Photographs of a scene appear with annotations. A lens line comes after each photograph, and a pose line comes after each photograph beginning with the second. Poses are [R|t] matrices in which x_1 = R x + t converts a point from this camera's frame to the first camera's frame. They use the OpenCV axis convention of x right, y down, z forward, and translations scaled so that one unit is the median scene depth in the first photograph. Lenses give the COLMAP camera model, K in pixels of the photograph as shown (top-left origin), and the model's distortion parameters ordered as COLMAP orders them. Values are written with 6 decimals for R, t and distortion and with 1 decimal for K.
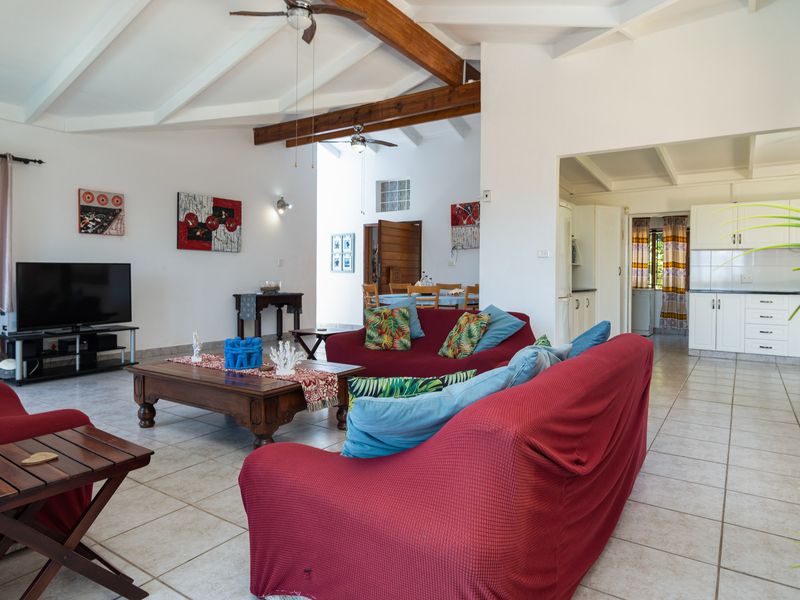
lens RADIAL K [[511.5, 0, 397.9], [0, 511.5, 276.3], [0, 0, 1]] dist [0.000873, 0.000054]
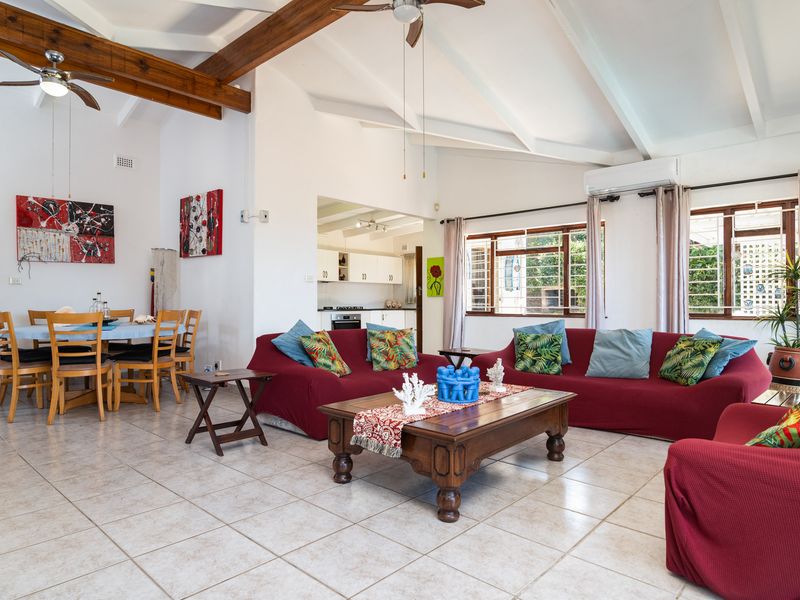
lens RADIAL K [[516.0, 0, 395.4], [0, 516.0, 303.4], [0, 0, 1]] dist [0.003721, -0.000049]
pose [[0.144597, -0.012516, 0.989412, -0.450881], [0.000827, 0.999921, 0.012528, -0.004120], [-0.989490, -0.000993, 0.144596, 0.364328]]
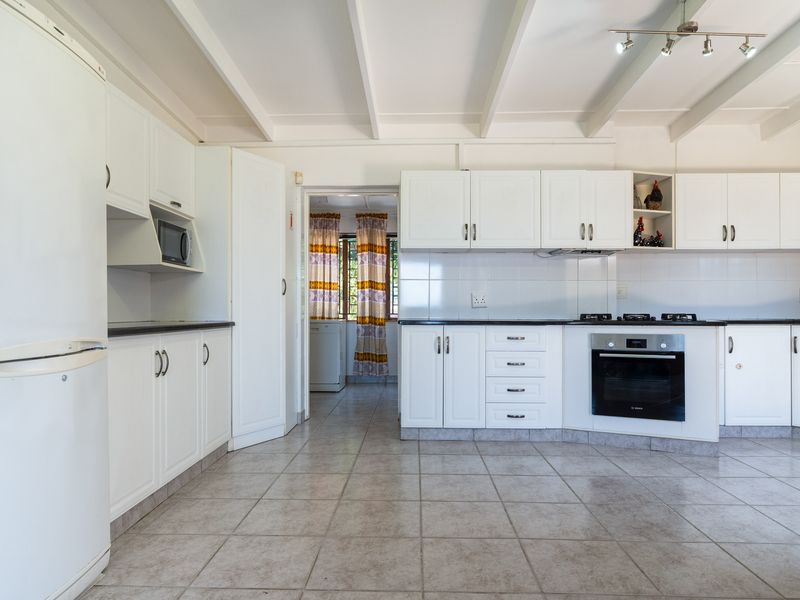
lens RADIAL K [[516.0, 0, 395.4], [0, 516.0, 303.4], [0, 0, 1]] dist [0.003721, -0.000049]
pose [[0.850027, -0.002483, 0.526734, 0.195940], [0.008114, 0.999932, -0.008381, 0.009130], [-0.526677, 0.011399, 0.849989, 0.382653]]
